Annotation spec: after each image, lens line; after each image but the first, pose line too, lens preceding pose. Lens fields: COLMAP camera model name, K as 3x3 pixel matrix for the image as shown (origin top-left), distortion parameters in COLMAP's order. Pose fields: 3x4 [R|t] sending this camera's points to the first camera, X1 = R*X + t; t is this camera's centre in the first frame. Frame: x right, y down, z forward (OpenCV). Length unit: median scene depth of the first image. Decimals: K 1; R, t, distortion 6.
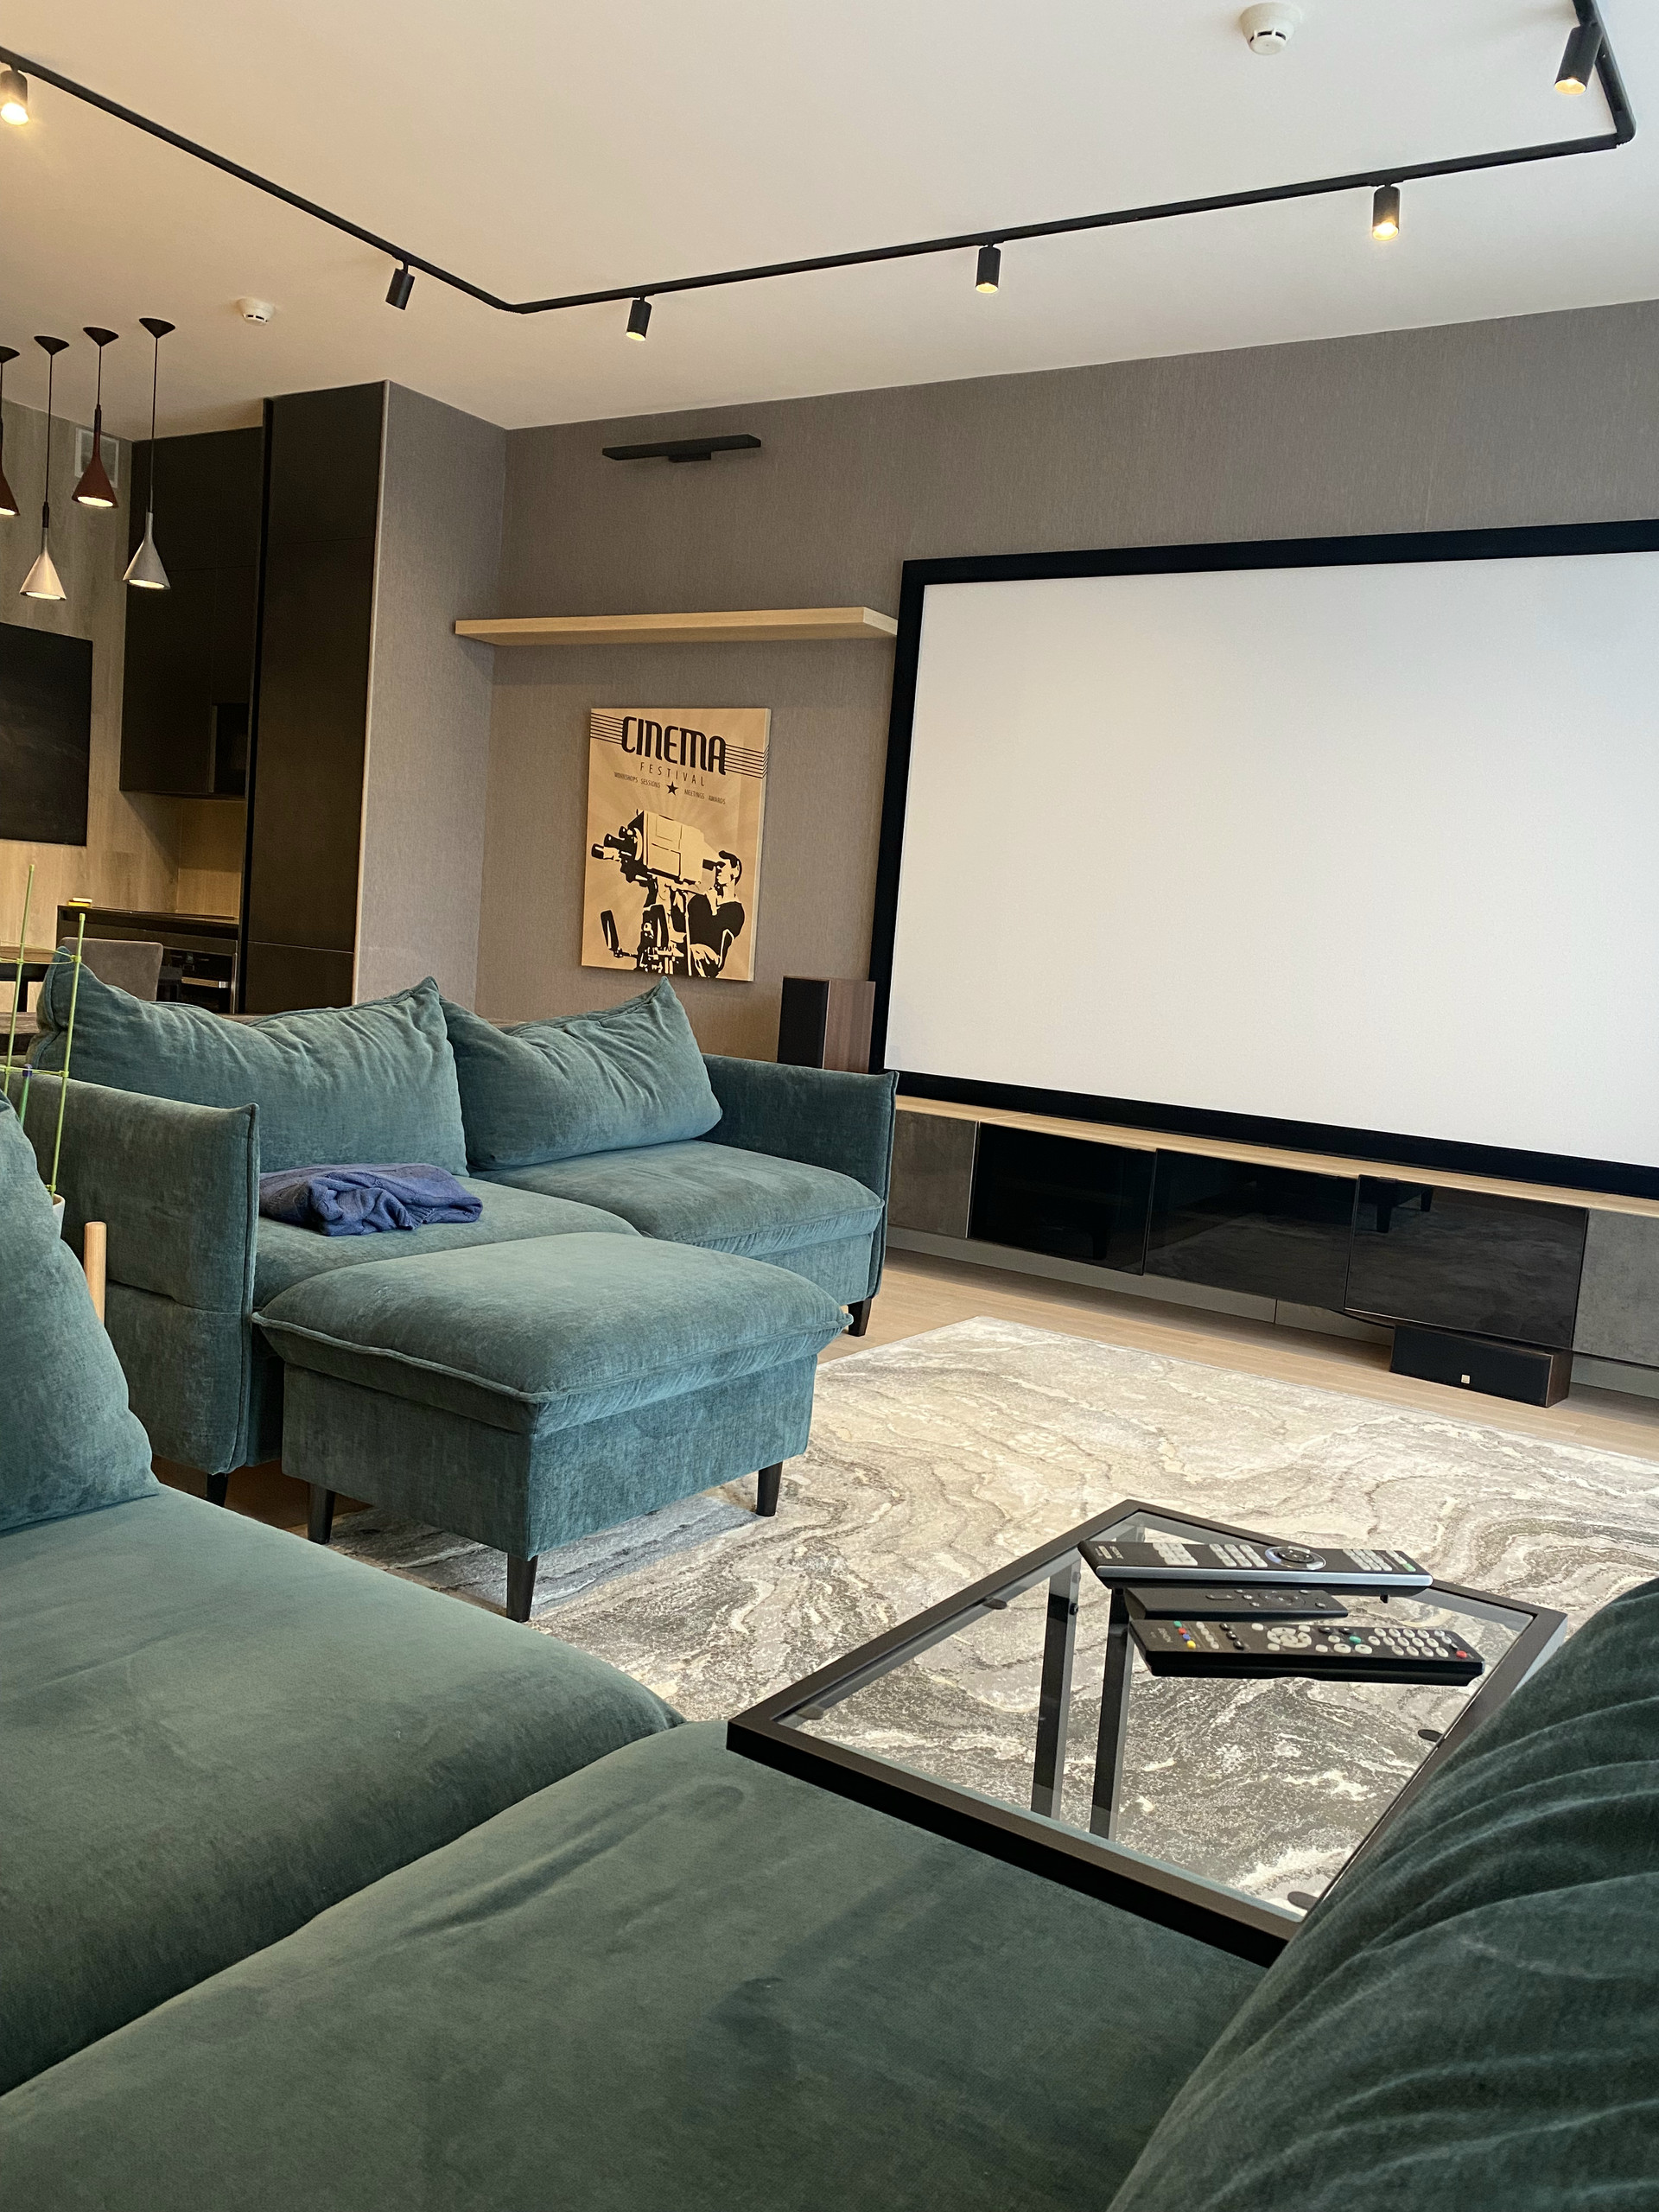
lens RADIAL K [[1691.5, 0, 861.6], [0, 1691.5, 1101.7], [0, 0, 1]] dist [0.035838, -0.055083]
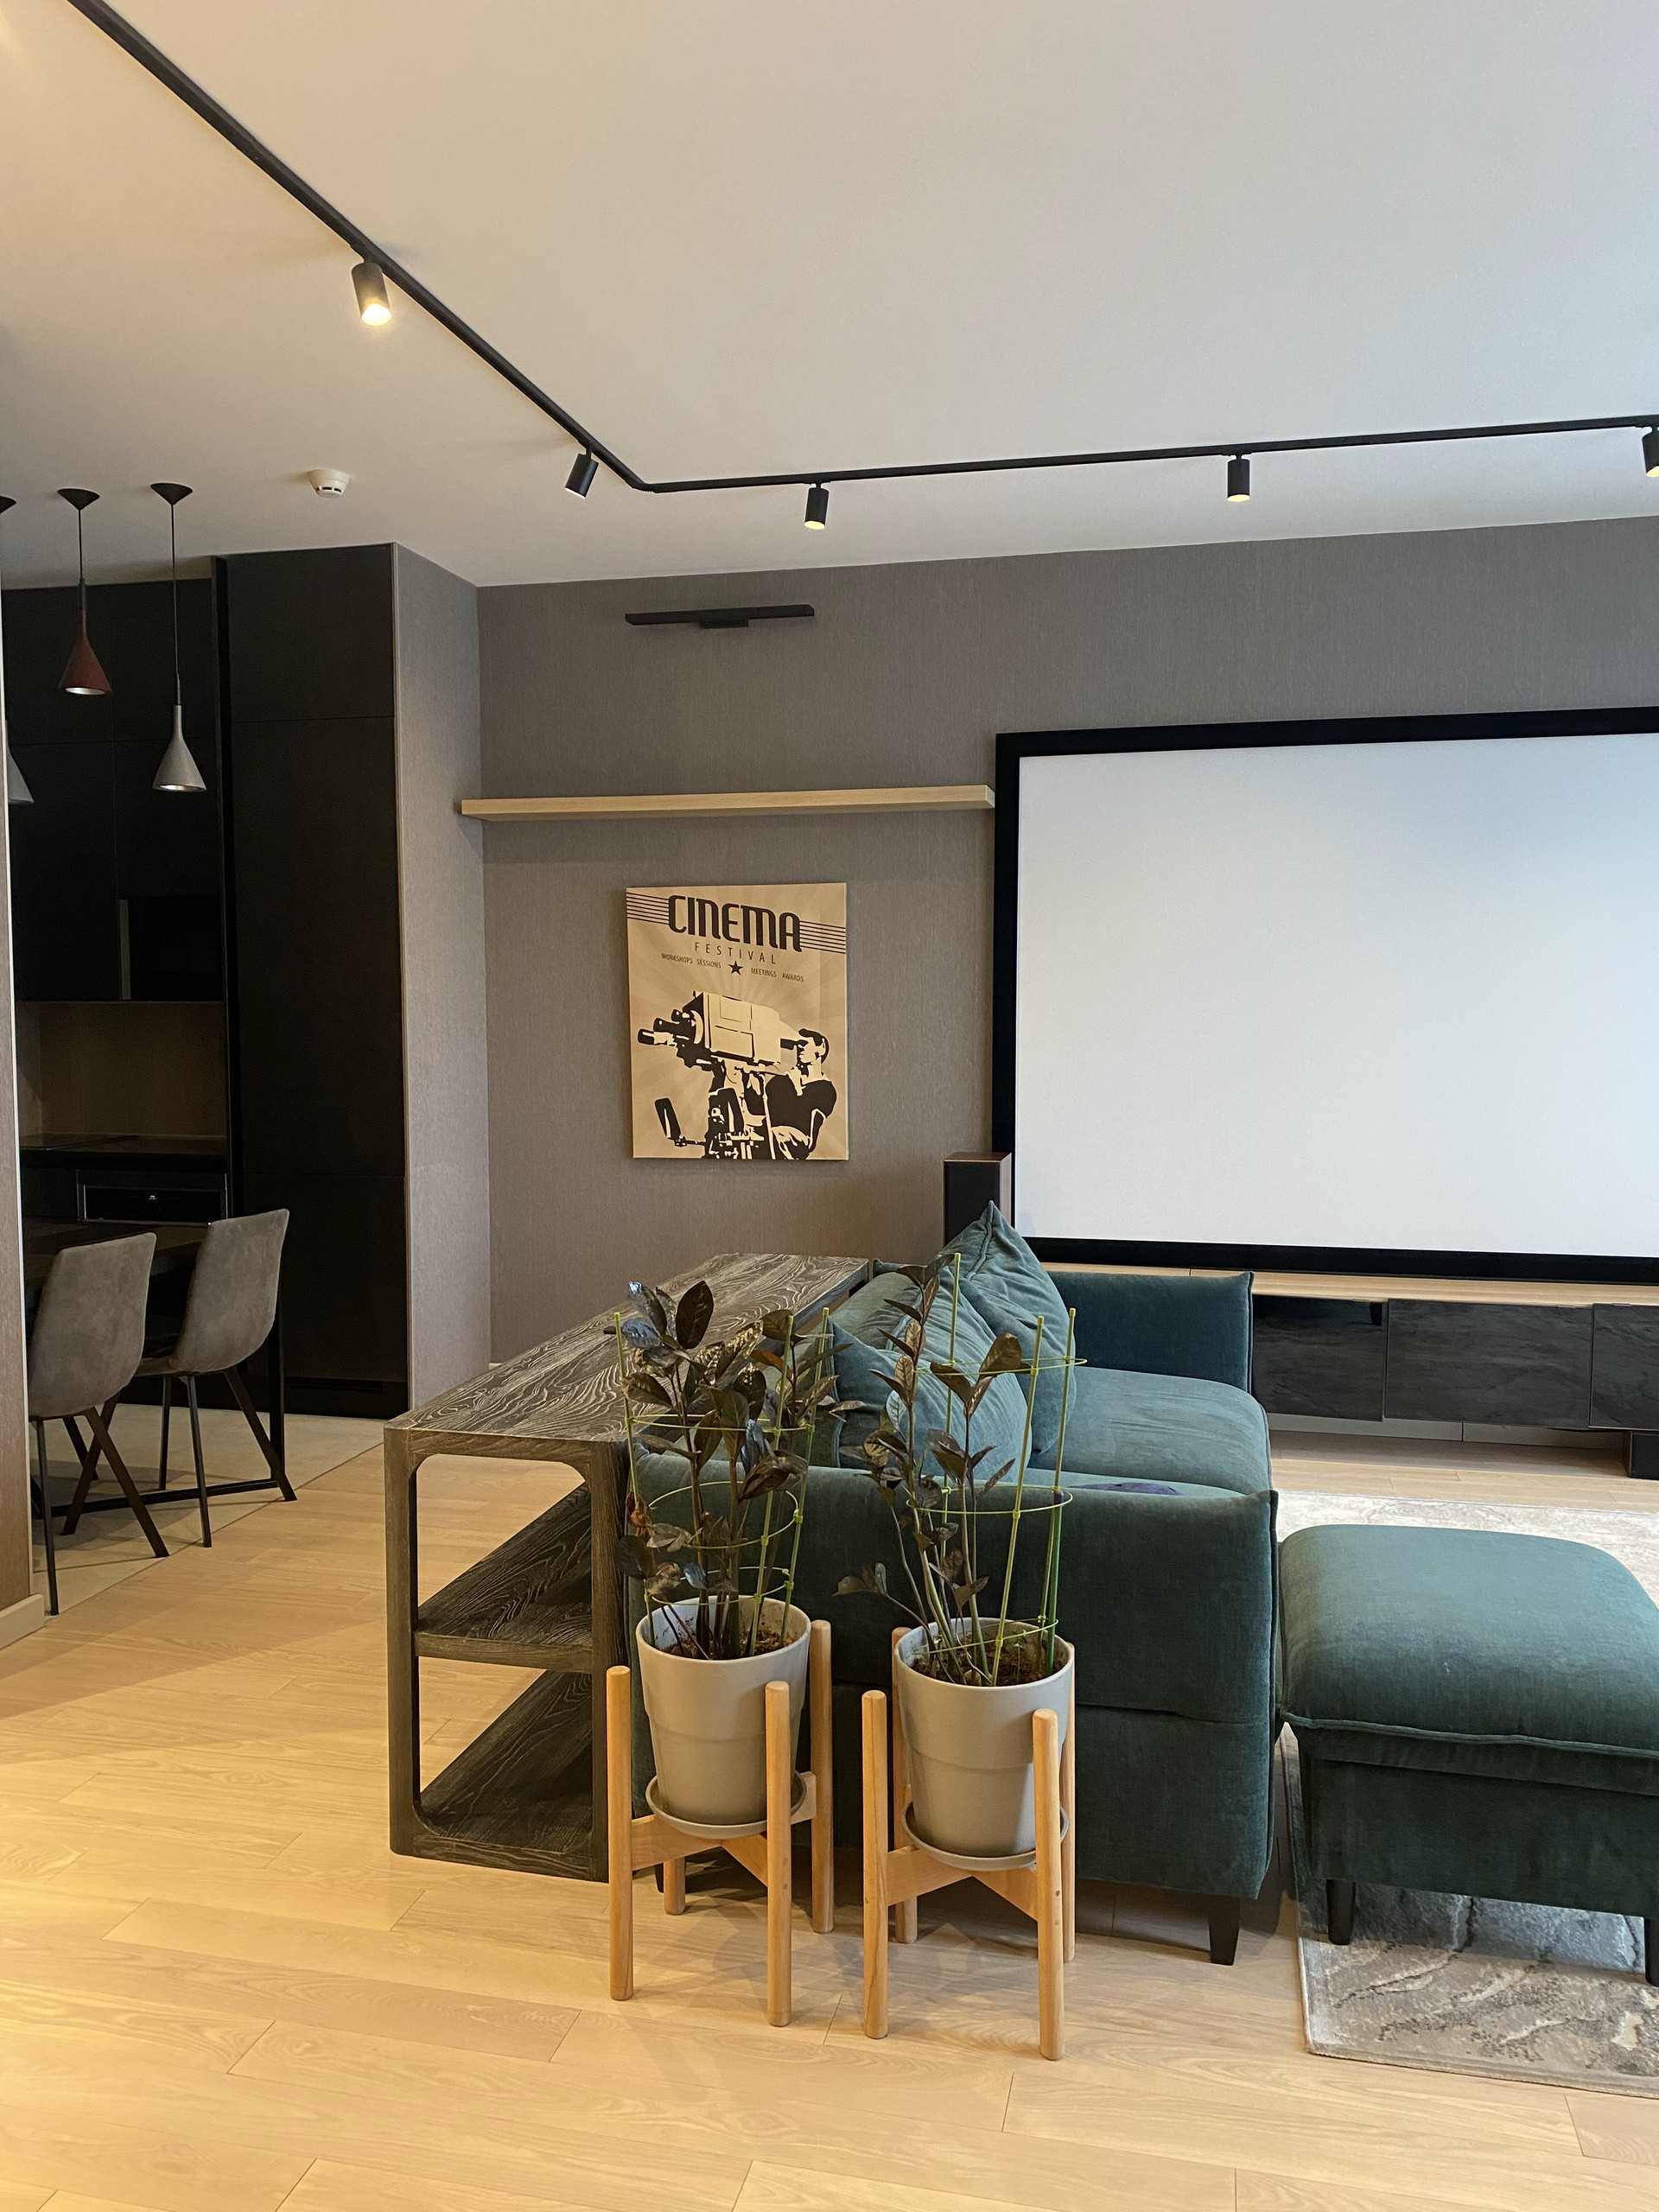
lens RADIAL K [[1691.5, 0, 808.6], [0, 1691.5, 1116.5], [0, 0, 1]] dist [0.035838, -0.055083]
pose [[0.946228, -0.104831, 0.306043, -0.439915], [0.108878, 0.994048, 0.003868, -0.118716], [-0.304627, 0.029661, 0.952010, 0.099353]]
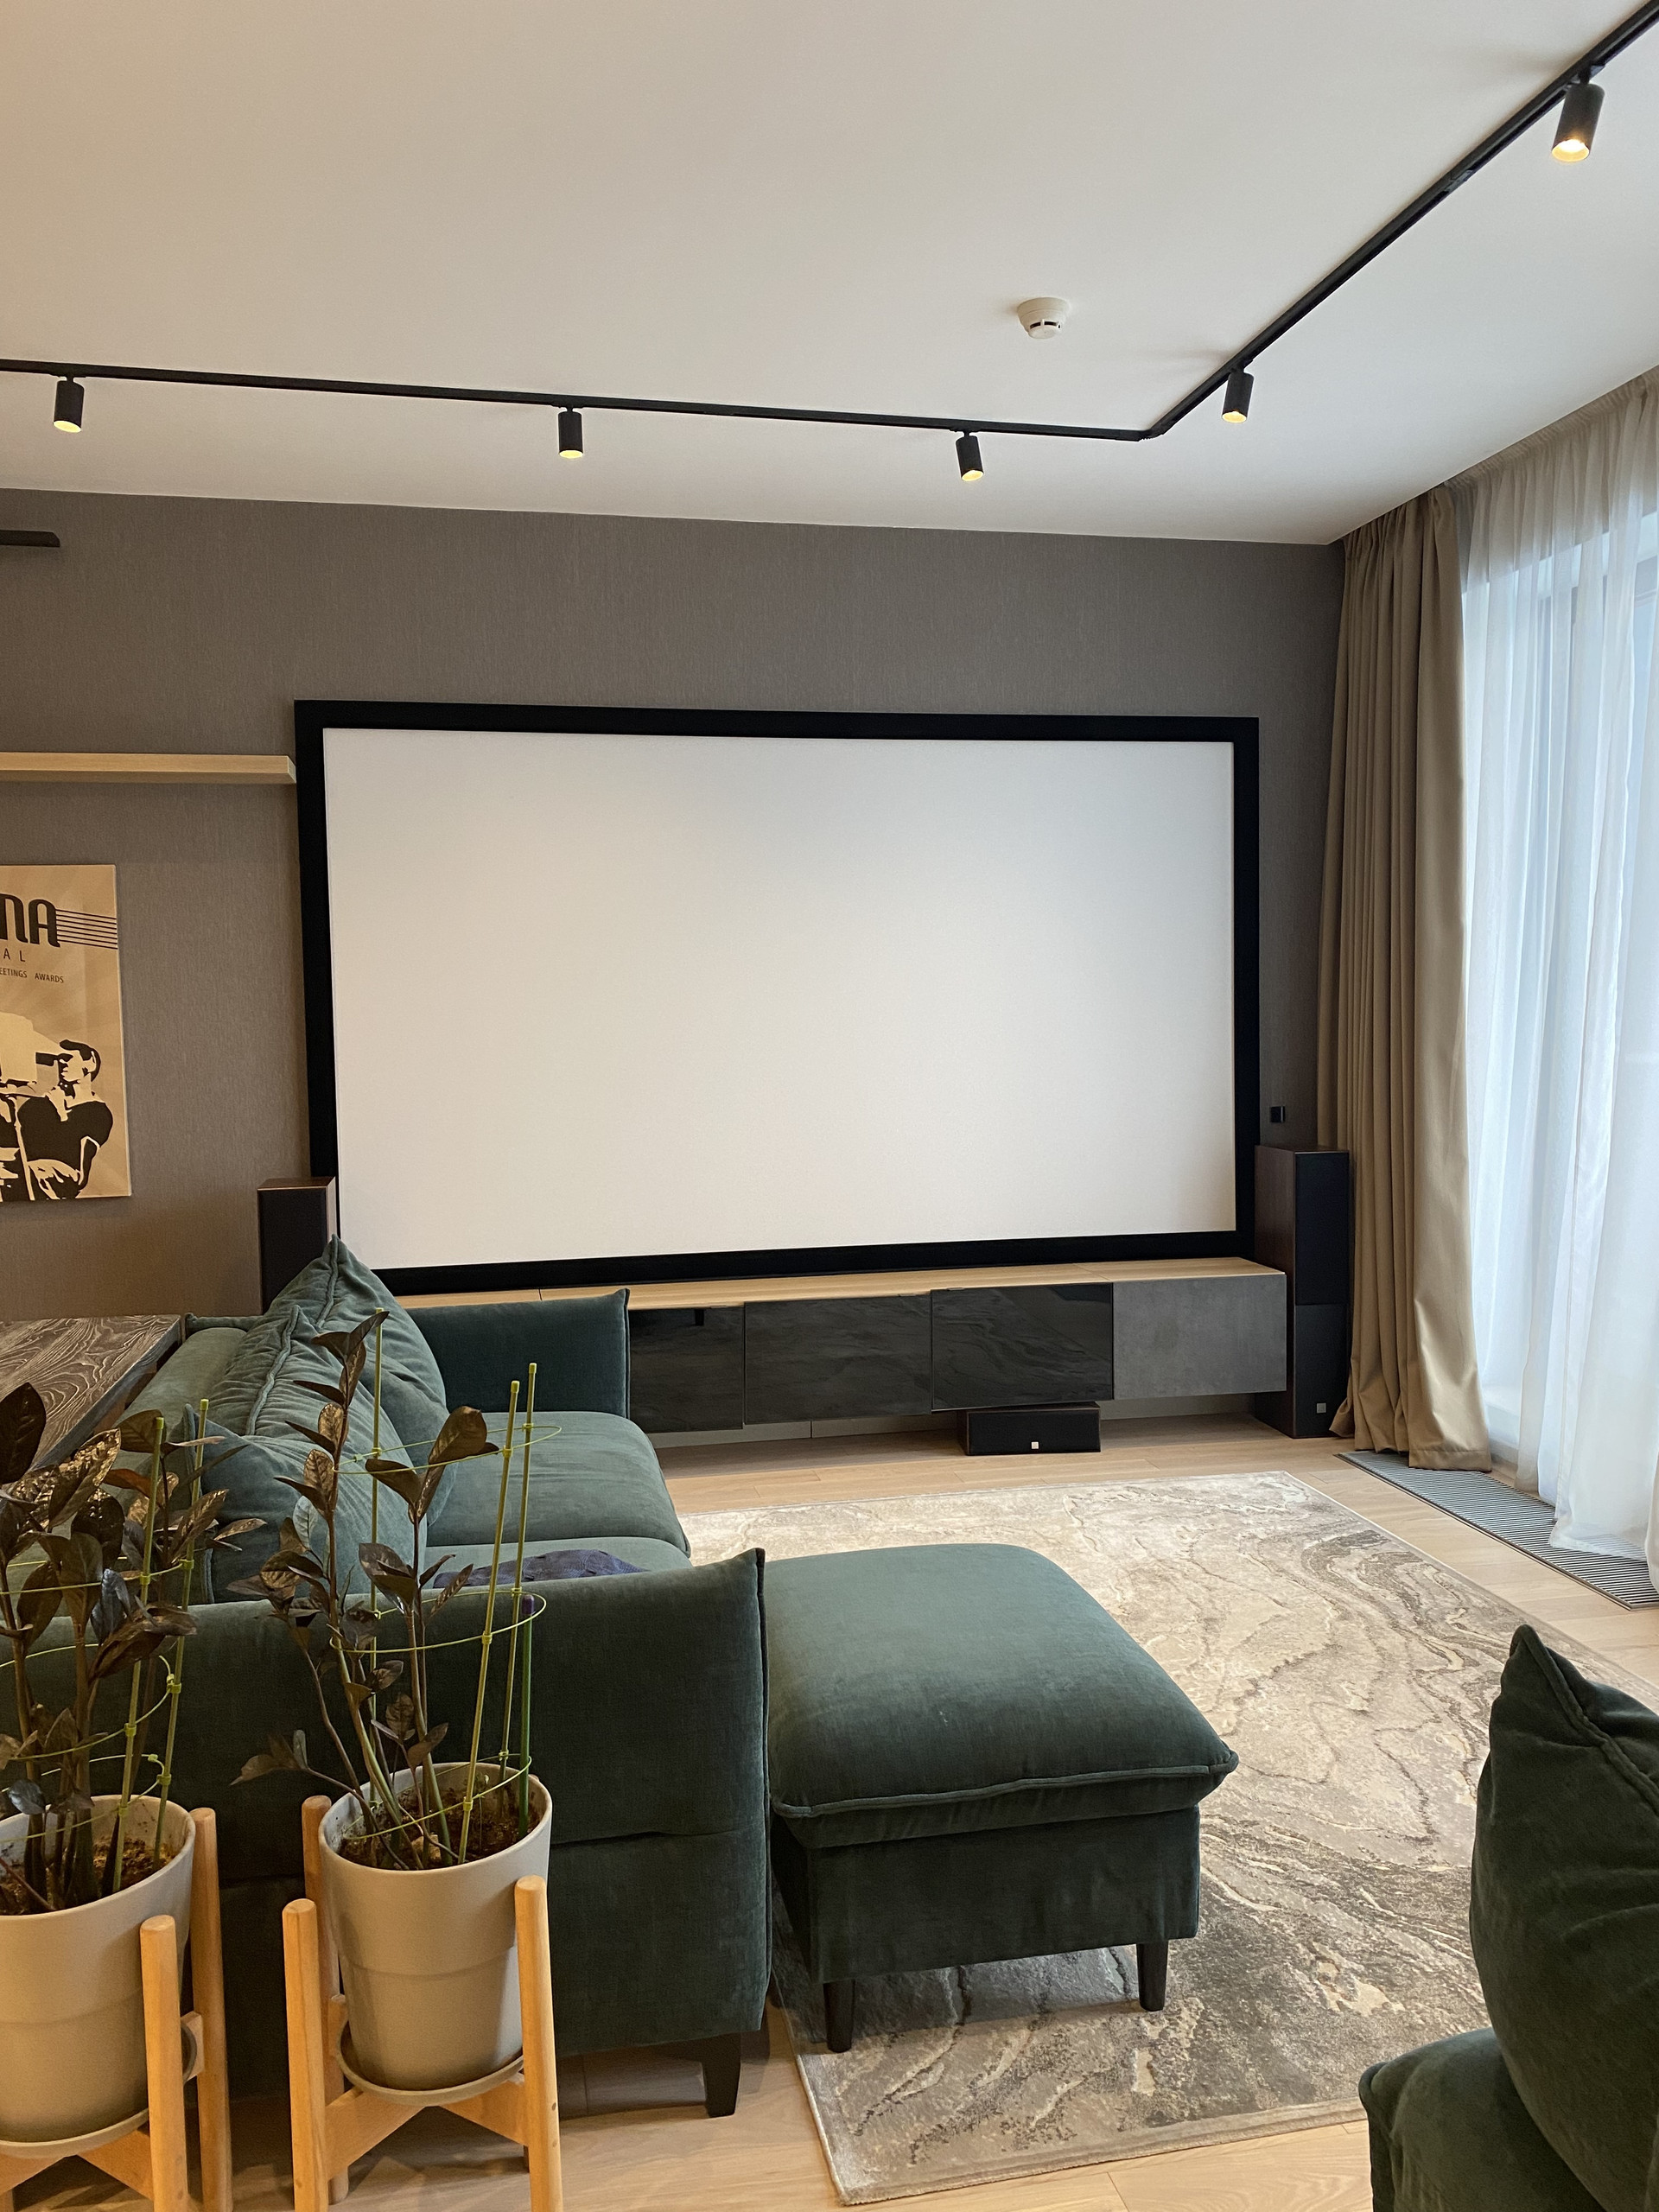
lens RADIAL K [[1691.5, 0, 821.8], [0, 1691.5, 1108.8], [0, 0, 1]] dist [0.035838, -0.055083]
pose [[0.721658, -0.135192, 0.678920, -0.434775], [0.140561, 0.988931, 0.047515, -0.121164], [-0.677829, 0.061140, 0.732673, 0.198346]]
